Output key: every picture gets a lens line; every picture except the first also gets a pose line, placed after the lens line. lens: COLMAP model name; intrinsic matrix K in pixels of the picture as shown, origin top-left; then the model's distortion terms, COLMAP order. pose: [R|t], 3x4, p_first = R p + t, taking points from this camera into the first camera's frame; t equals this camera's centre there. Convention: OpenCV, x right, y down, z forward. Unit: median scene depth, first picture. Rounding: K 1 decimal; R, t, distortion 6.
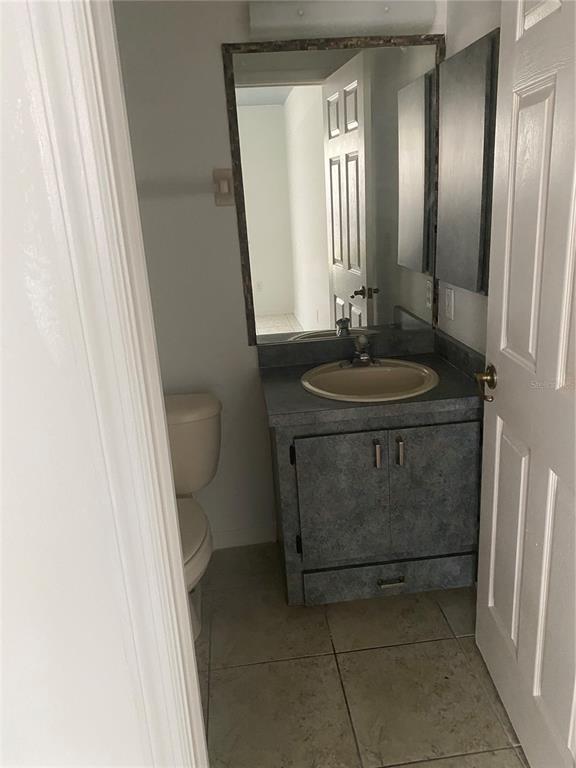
lens RADIAL K [[595.6, 0, 289.5], [0, 595.6, 383.2], [0, 0, 1]] dist [0.057885, -0.033225]
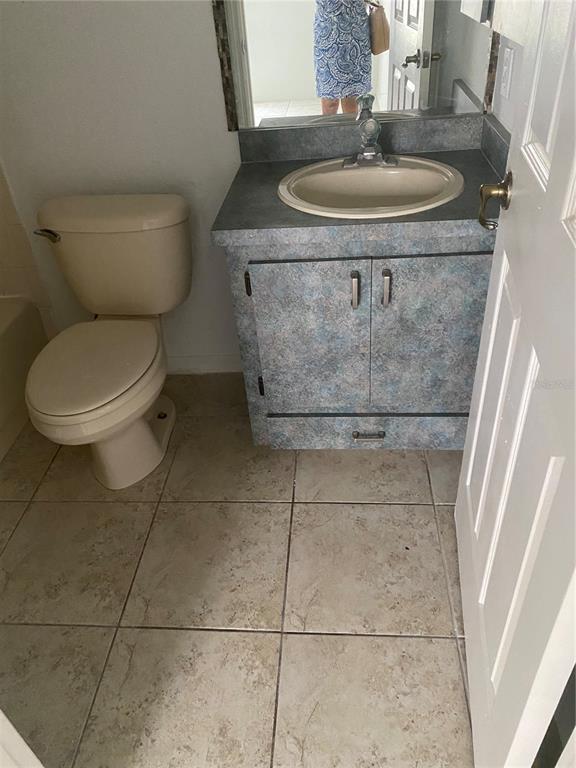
lens RADIAL K [[595.6, 0, 261.7], [0, 595.6, 391.0], [0, 0, 1]] dist [0.057885, -0.033225]
pose [[0.981265, 0.100773, -0.164205, 0.161736], [-0.040440, 0.941044, 0.335857, -0.012510], [0.188370, -0.322924, 0.927489, 0.208416]]
